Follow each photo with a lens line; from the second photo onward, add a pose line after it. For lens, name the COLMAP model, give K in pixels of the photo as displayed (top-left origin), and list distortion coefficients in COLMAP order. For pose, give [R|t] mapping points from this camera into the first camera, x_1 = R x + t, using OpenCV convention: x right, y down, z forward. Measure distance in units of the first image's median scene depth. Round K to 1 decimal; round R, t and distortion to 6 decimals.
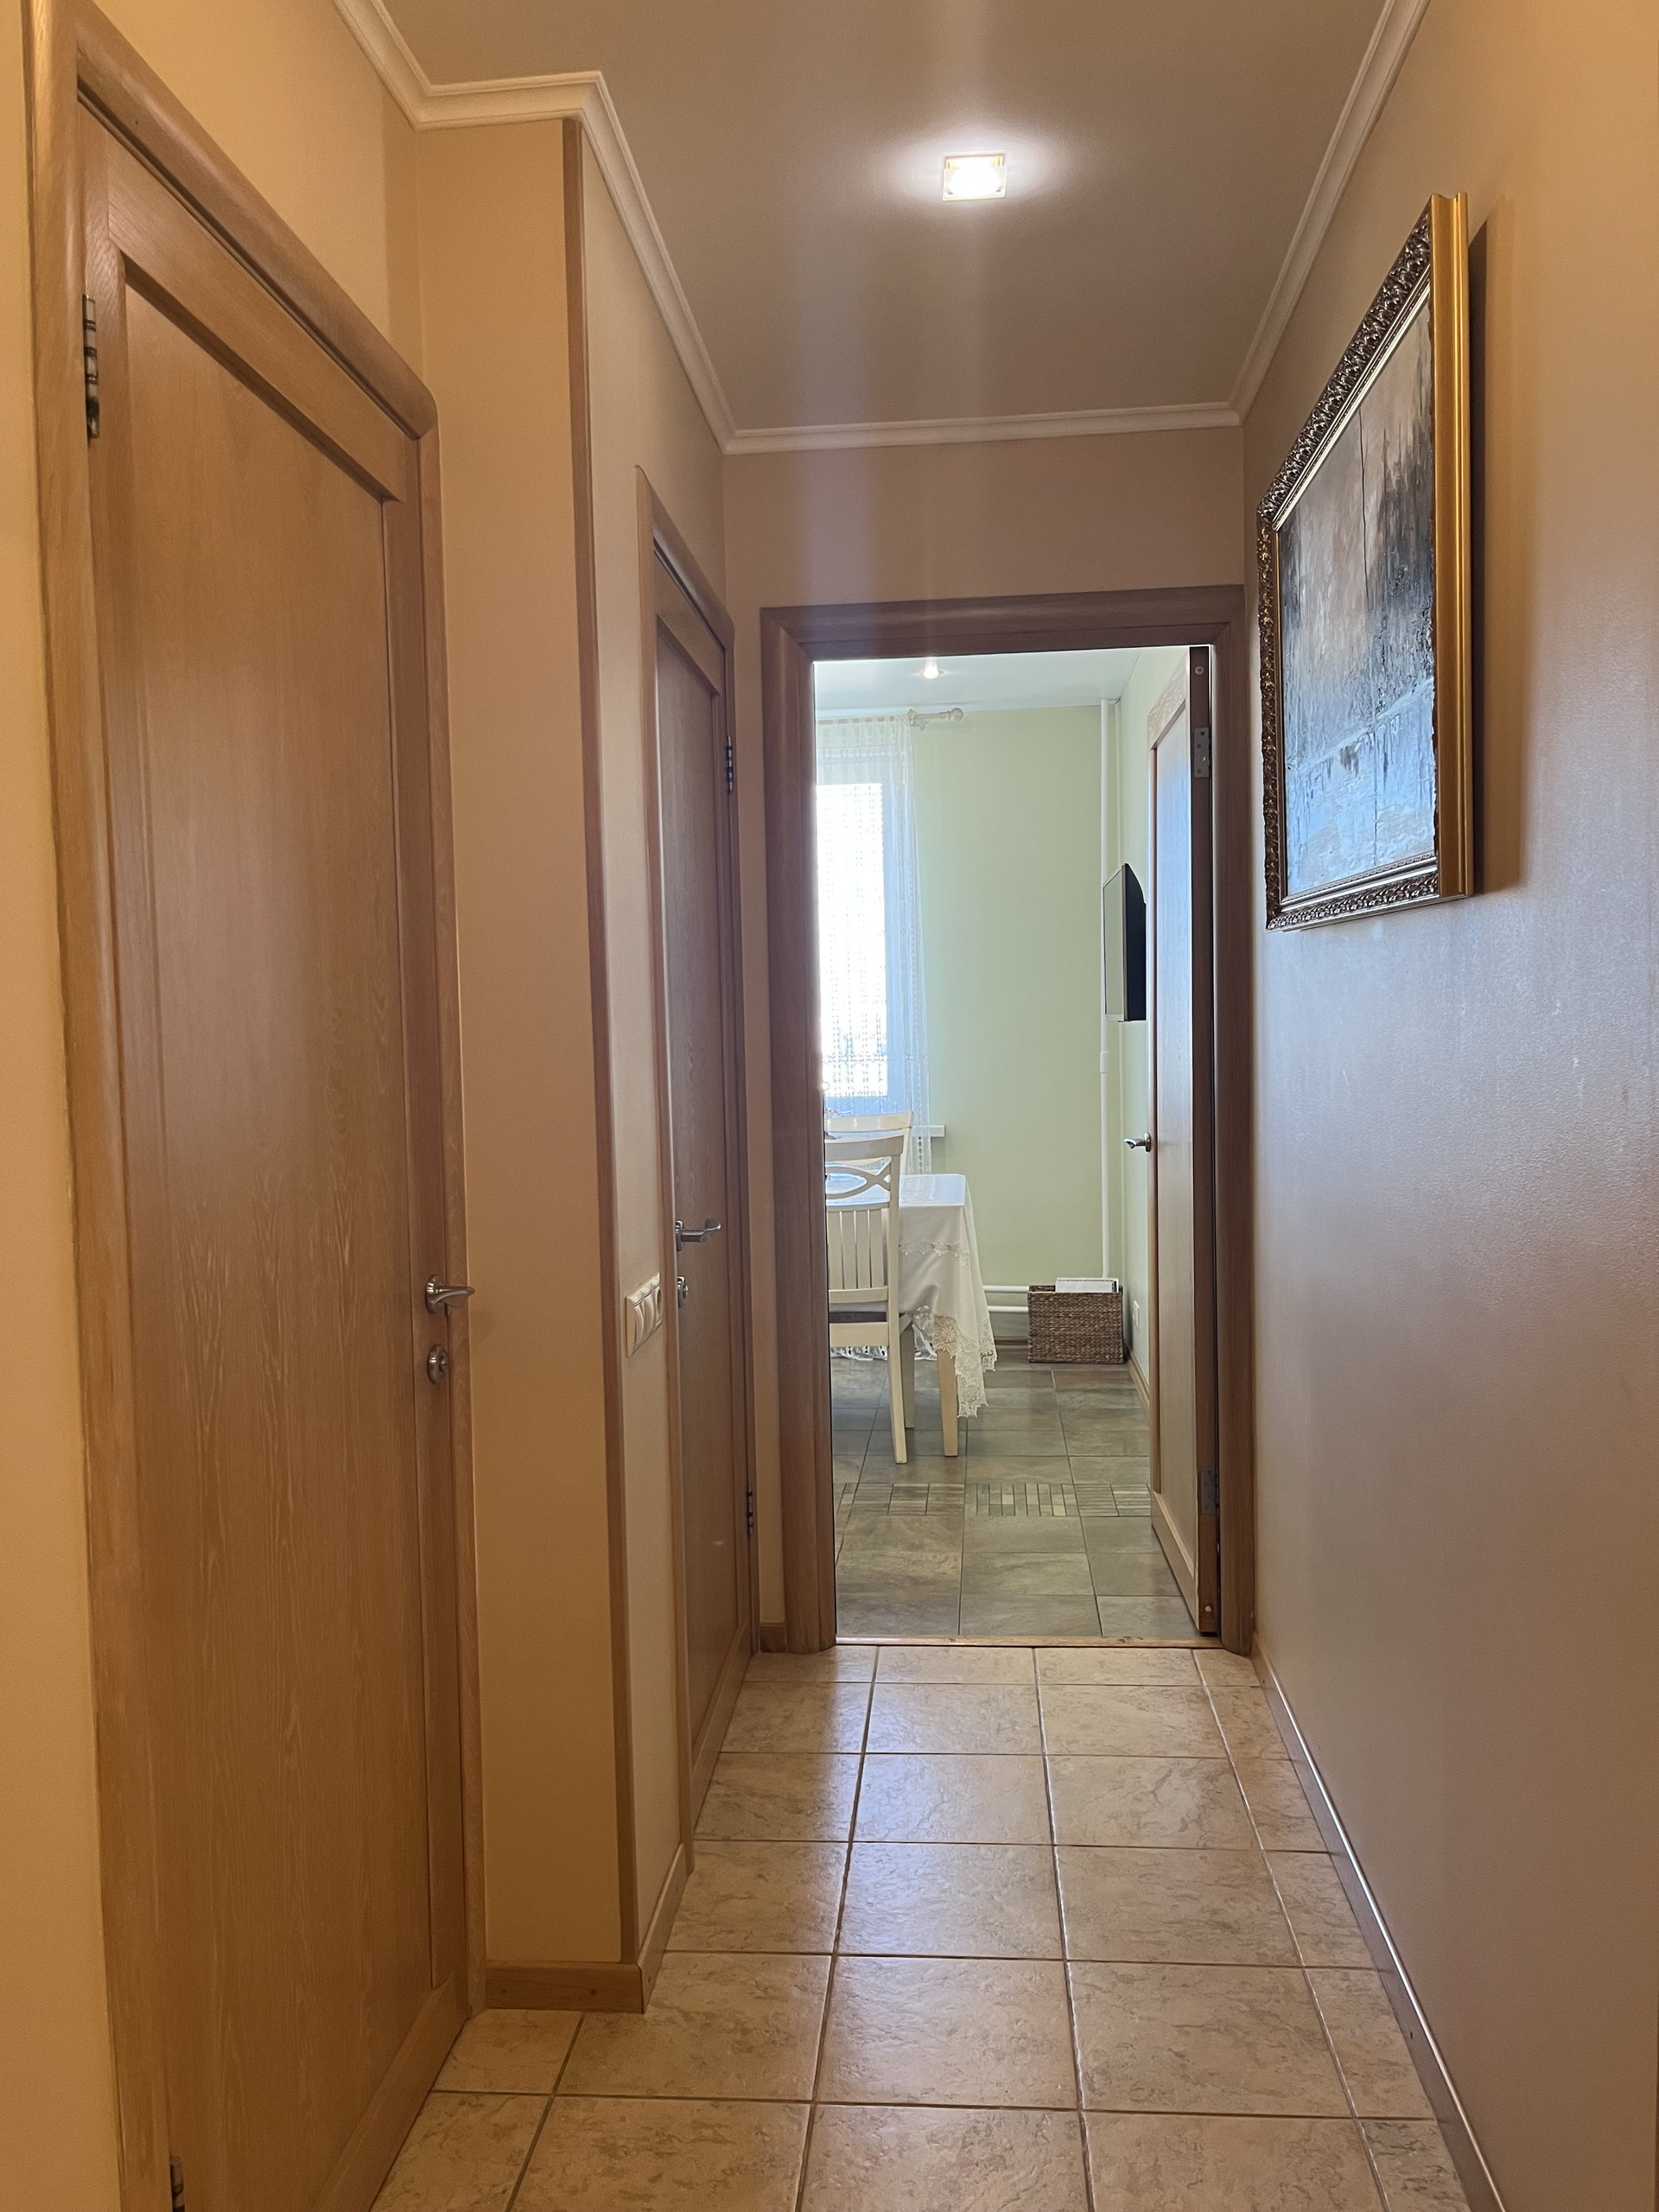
lens RADIAL K [[1670.4, 0, 823.0], [0, 1670.4, 1102.7], [0, 0, 1]] dist [0.003439, 0.000124]
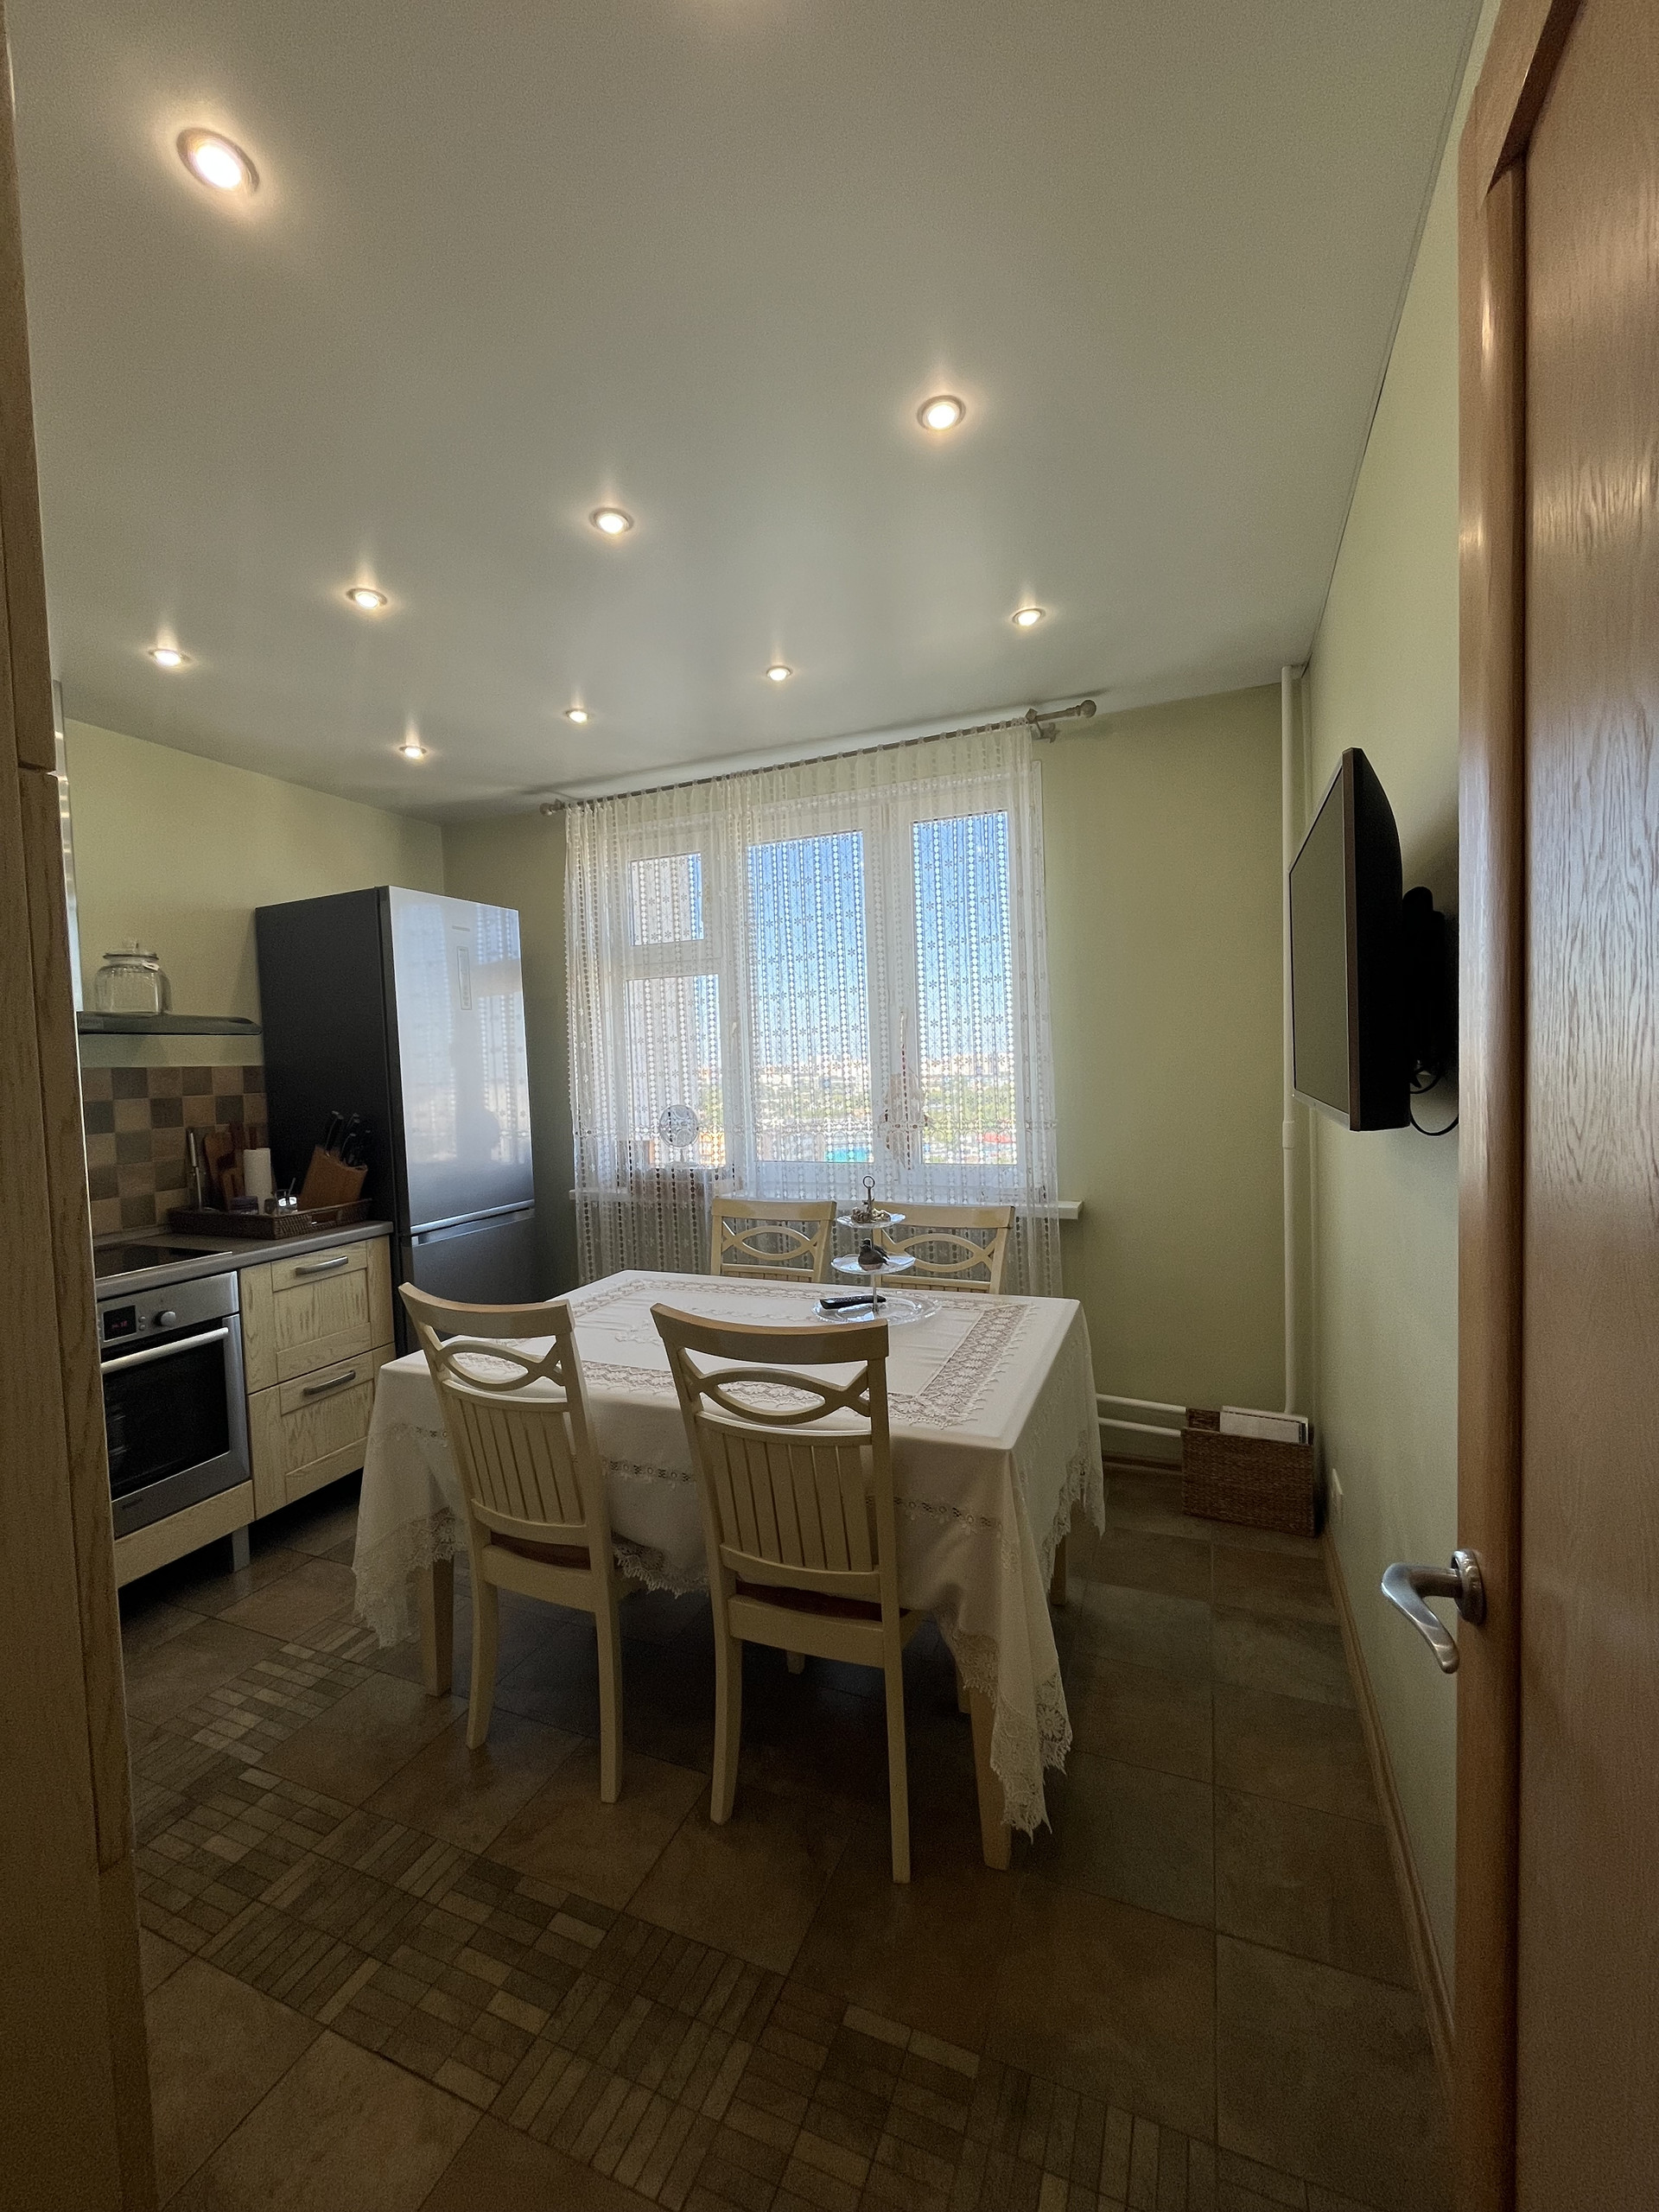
lens RADIAL K [[909.1, 0, 839.7], [0, 909.1, 1095.9], [0, 0, 1]] dist [-0.008090, -0.000442]
pose [[0.959202, -0.000351, -0.282720, 0.114305], [-0.002231, 0.999959, -0.008811, -0.050749], [0.282711, 0.009082, 0.959162, 0.697831]]
